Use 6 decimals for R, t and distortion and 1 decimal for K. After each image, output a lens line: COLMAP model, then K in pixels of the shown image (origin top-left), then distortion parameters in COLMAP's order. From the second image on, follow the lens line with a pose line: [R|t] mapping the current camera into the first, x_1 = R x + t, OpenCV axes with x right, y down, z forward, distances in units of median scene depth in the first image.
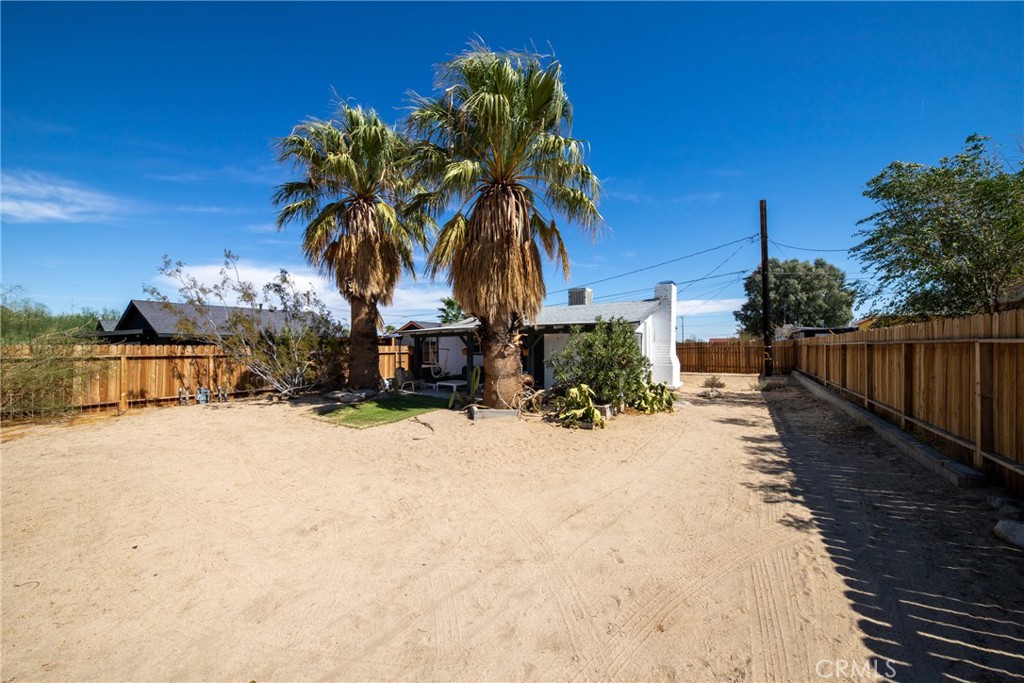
lens RADIAL K [[361.1, 0, 515.3], [0, 361.1, 337.5], [0, 0, 1]] dist [0.000113, -0.000066]
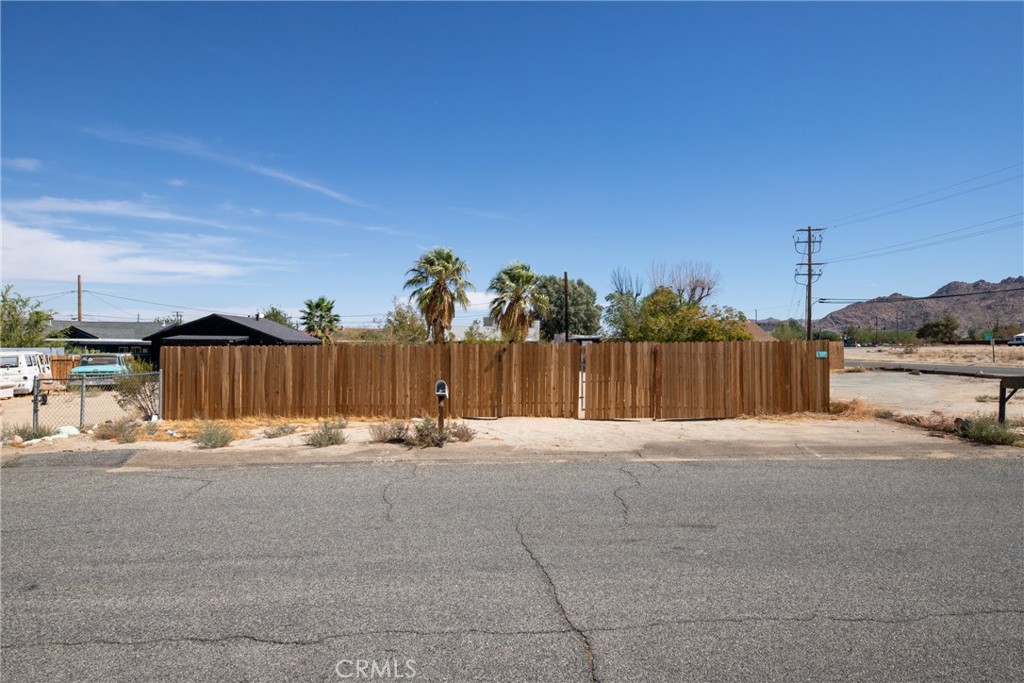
lens RADIAL K [[591.1, 0, 511.8], [0, 591.1, 339.8], [0, 0, 1]] dist [-0.000054, -0.000007]
pose [[0.815546, 0.008764, 0.578626, -0.617569], [-0.015764, 0.999851, 0.007074, -0.016367], [-0.578478, -0.014890, 0.815562, -0.620087]]
